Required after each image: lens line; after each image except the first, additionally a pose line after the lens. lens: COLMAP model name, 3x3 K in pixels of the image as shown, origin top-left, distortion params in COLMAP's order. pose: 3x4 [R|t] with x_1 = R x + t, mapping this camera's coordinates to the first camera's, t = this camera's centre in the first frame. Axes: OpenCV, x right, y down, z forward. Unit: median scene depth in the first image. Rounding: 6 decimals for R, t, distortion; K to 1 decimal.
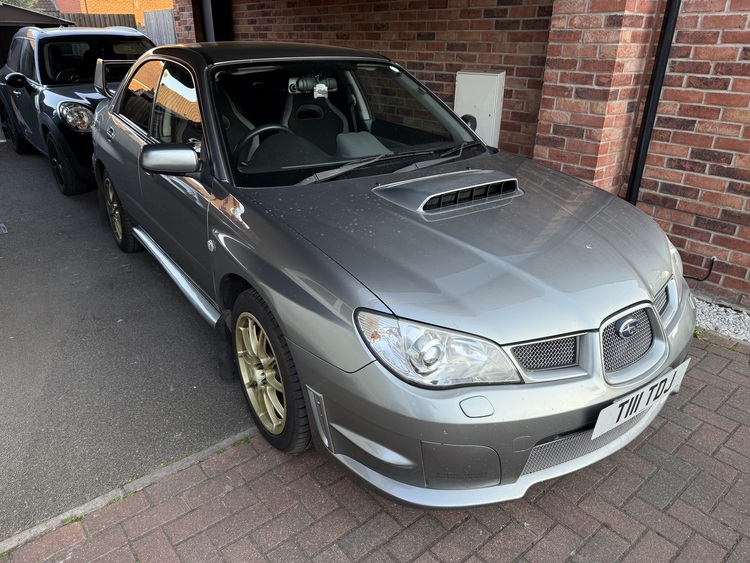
lens RADIAL K [[529.1, 0, 375.0], [0, 529.1, 281.5], [0, 0, 1]] dist [0.008604, -0.004970]
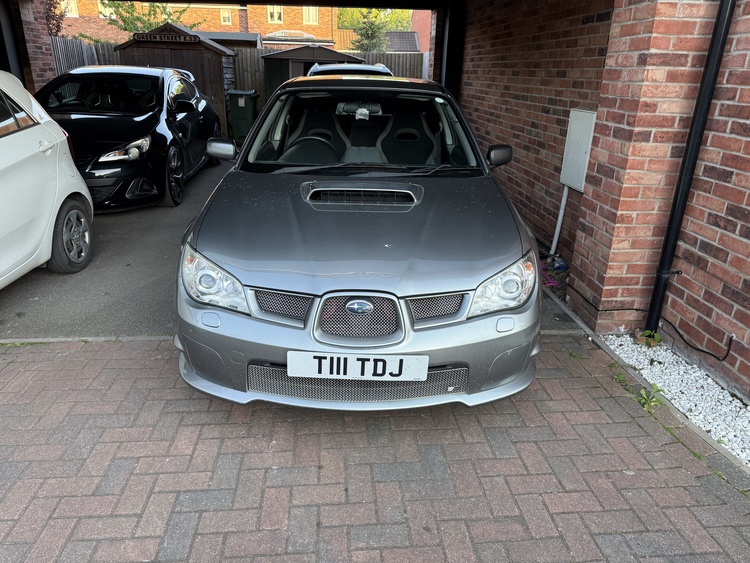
lens RADIAL K [[529.1, 0, 375.0], [0, 529.1, 281.5], [0, 0, 1]] dist [0.008604, -0.004970]
pose [[0.825033, 0.217735, -0.521451, 0.600729], [-0.248281, 0.968618, 0.011626, 0.003450], [0.507619, 0.119875, 0.853202, -0.008956]]
